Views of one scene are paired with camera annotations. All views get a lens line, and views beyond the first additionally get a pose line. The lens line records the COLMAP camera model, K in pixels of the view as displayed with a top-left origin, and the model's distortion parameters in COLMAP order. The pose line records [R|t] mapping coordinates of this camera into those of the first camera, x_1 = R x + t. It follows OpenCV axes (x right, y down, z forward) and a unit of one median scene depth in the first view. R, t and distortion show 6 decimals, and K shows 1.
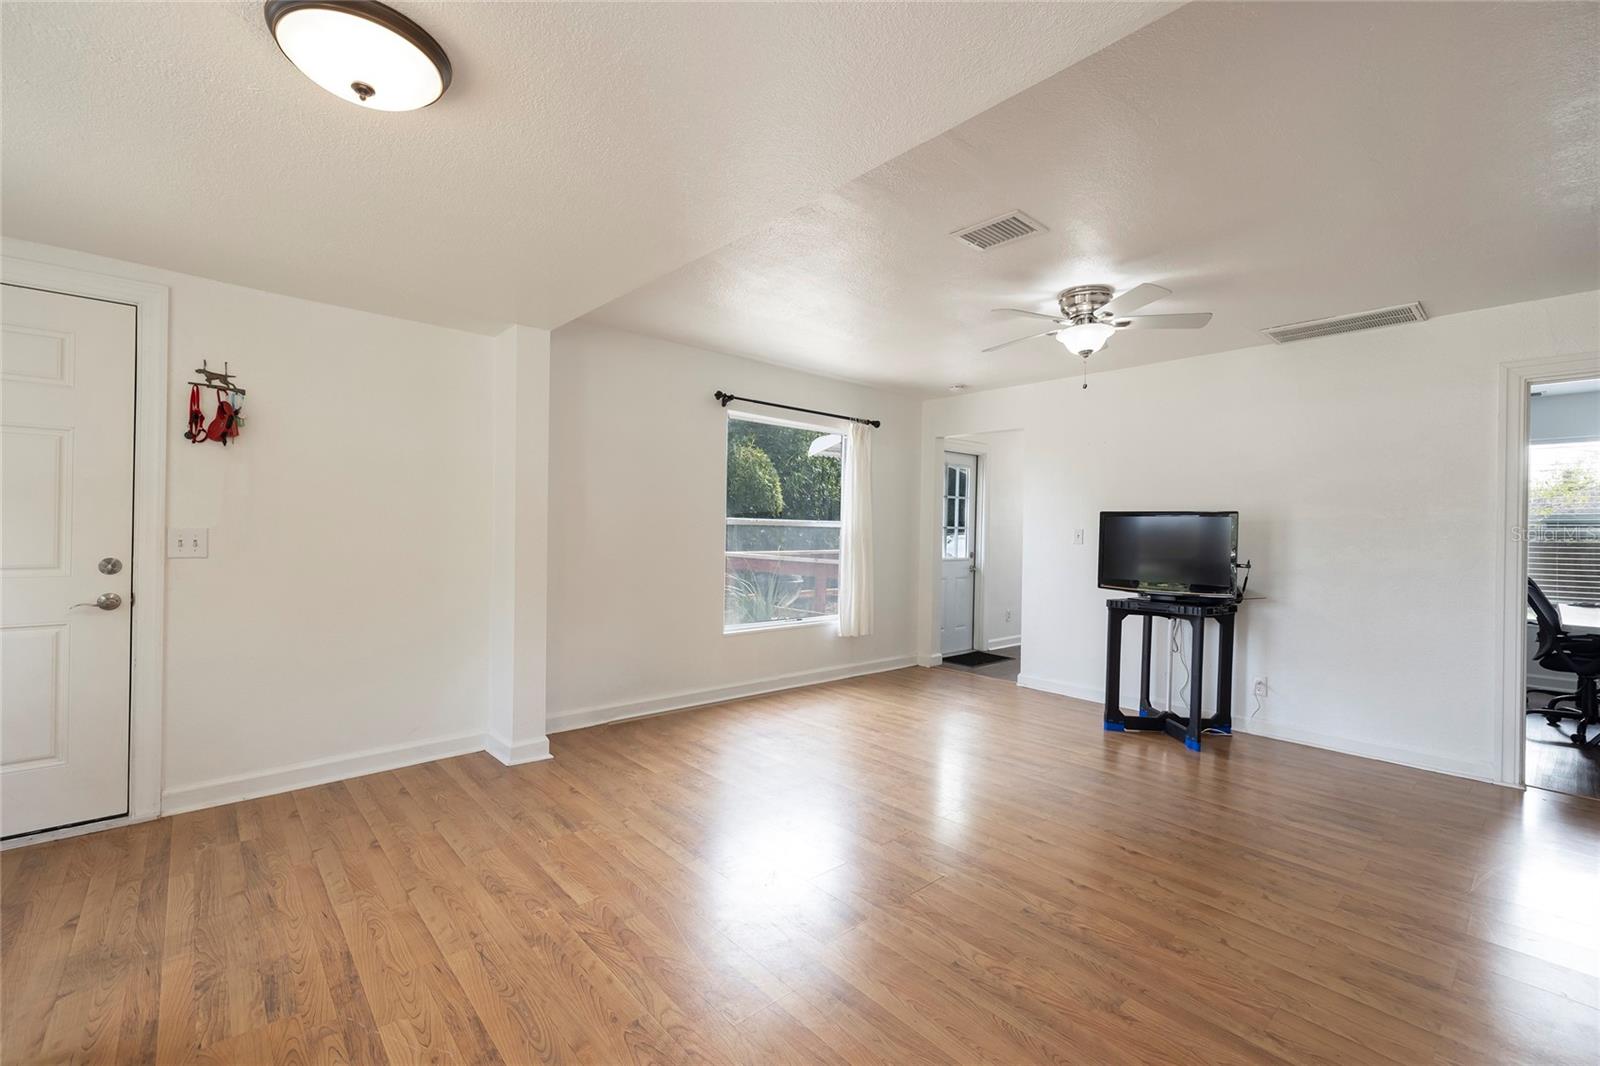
lens RADIAL K [[682.9, 0, 780.3], [0, 682.9, 532.0], [0, 0, 1]] dist [0.000051, 0.000189]
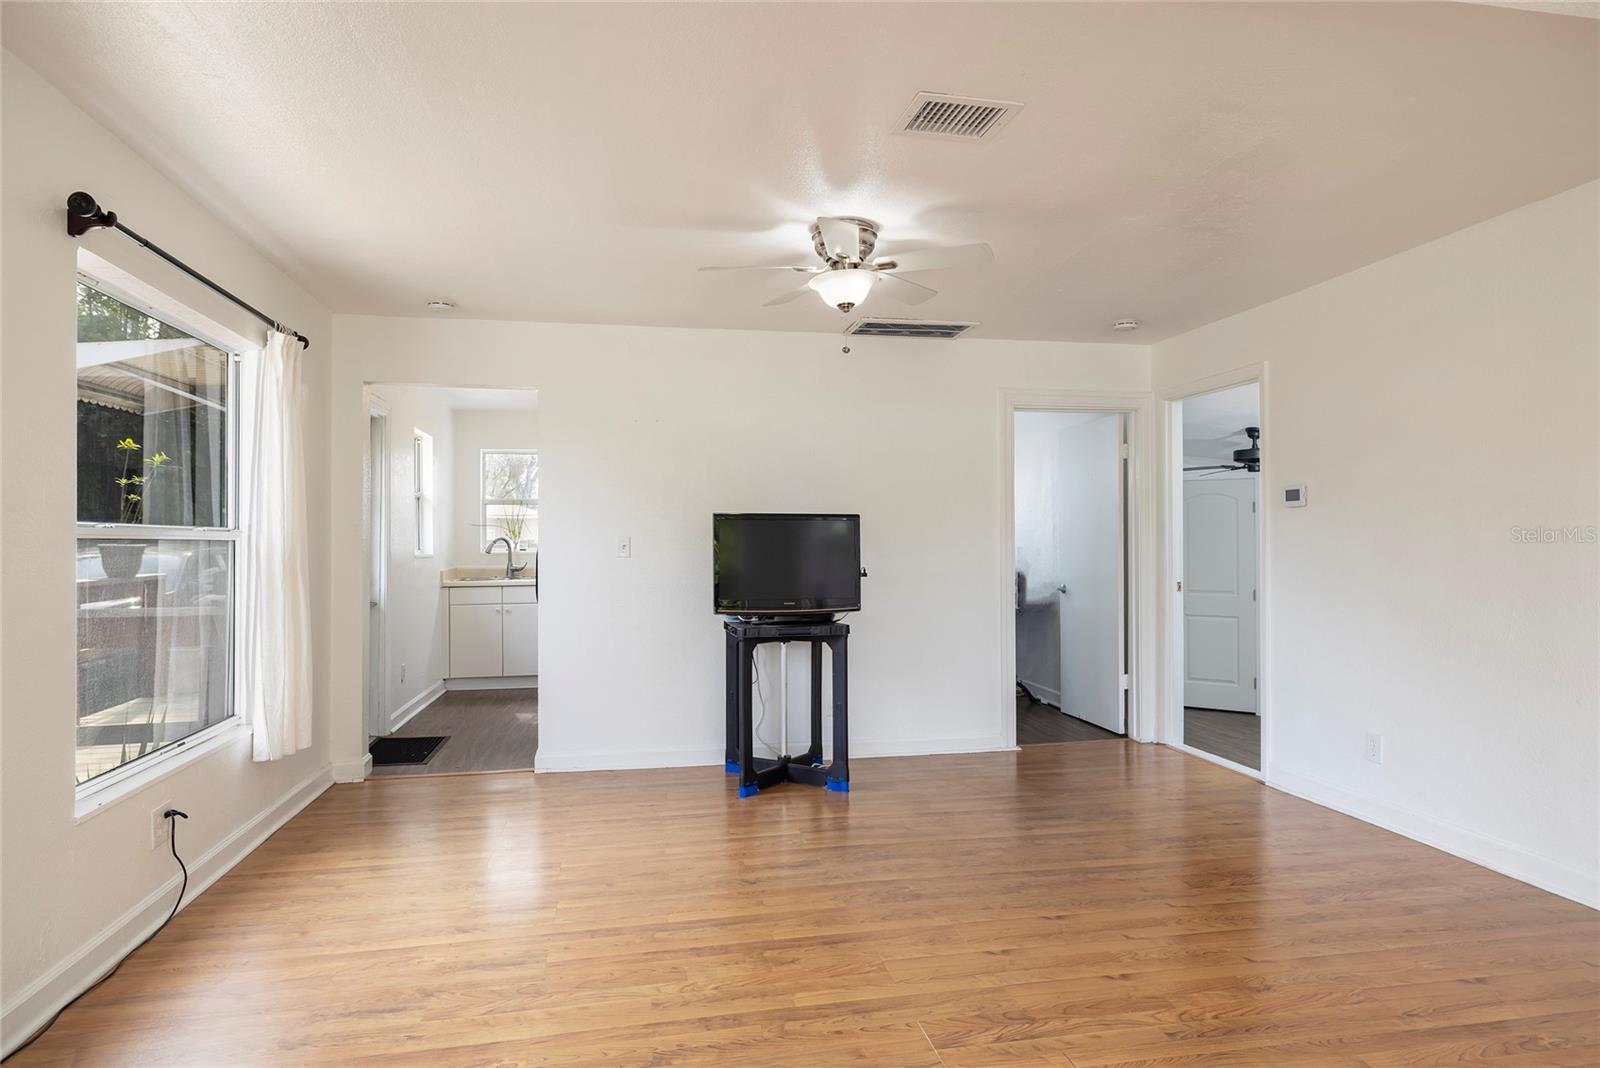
lens RADIAL K [[903.1, 0, 800.0], [0, 903.1, 534.0], [0, 0, 1]] dist [-0.000815, -0.000642]
pose [[0.495860, -0.011900, 0.868321, -0.458118], [0.018463, 0.999825, 0.003159, -0.010998], [-0.868206, 0.014466, 0.495993, 0.542359]]
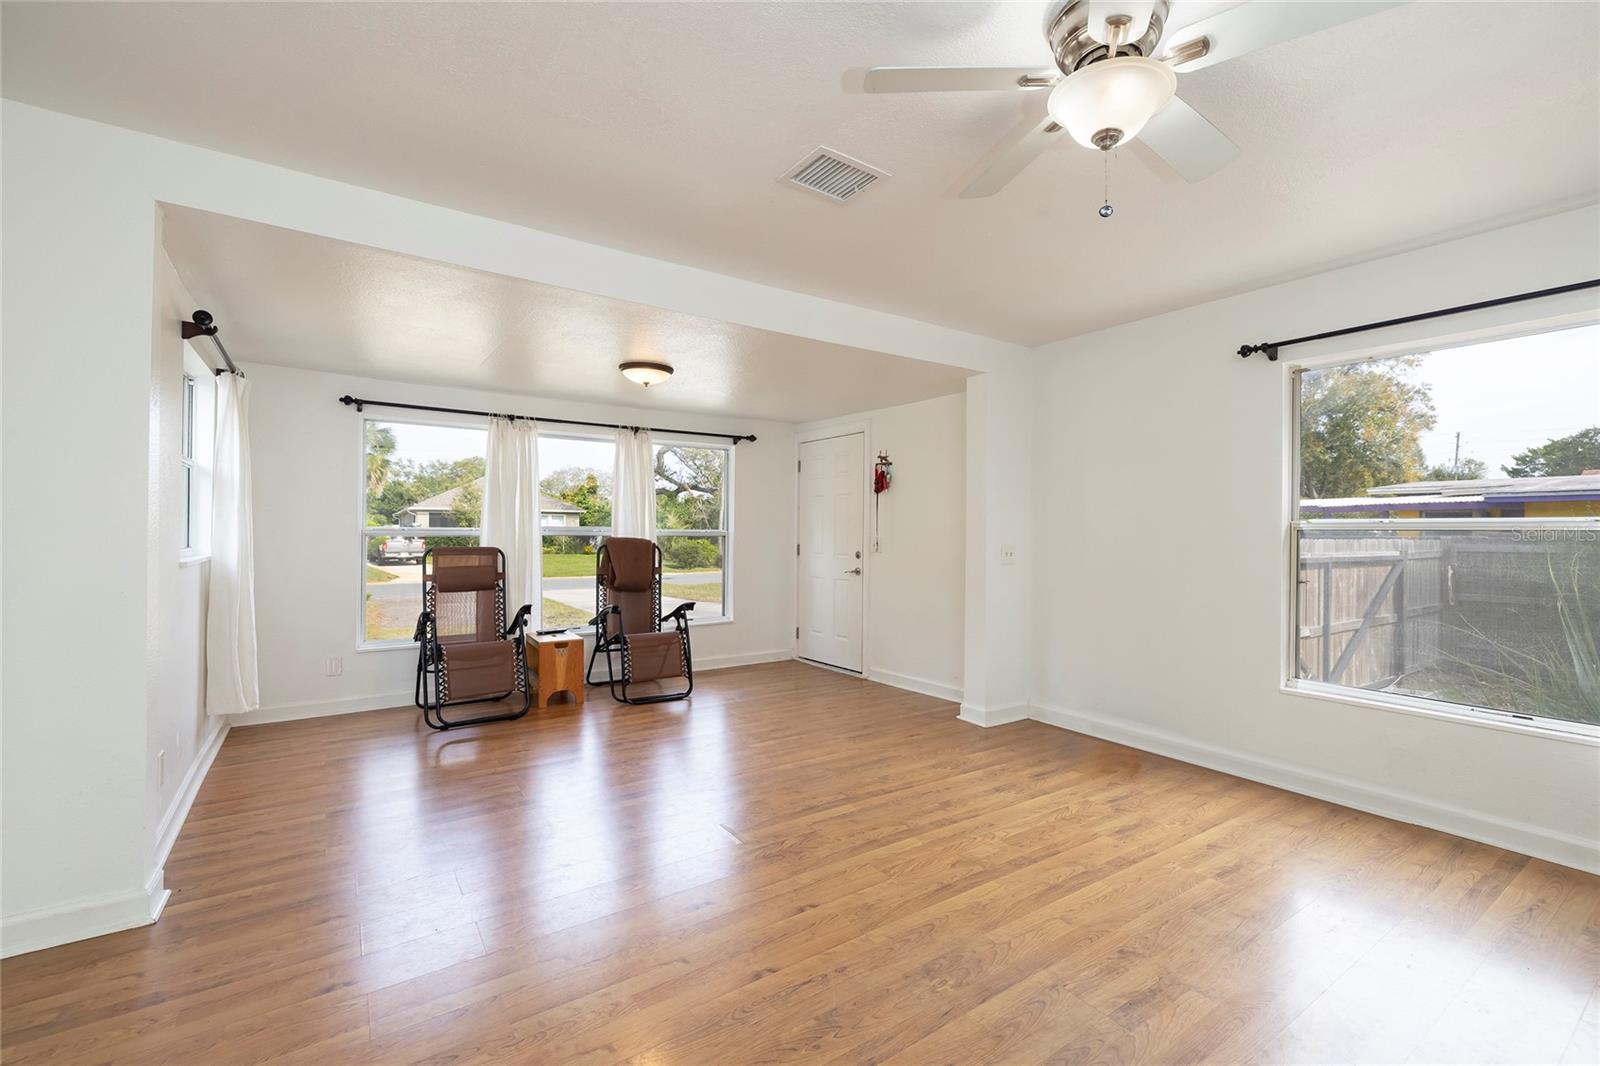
lens RADIAL K [[674.7, 0, 803.7], [0, 674.7, 529.2], [0, 0, 1]] dist [-0.001083, -0.000177]
pose [[-0.110284, -0.024142, -0.993607, 0.922973], [-0.016212, 0.999616, -0.022489, 0.015612], [0.993768, 0.013629, -0.110633, 0.845659]]
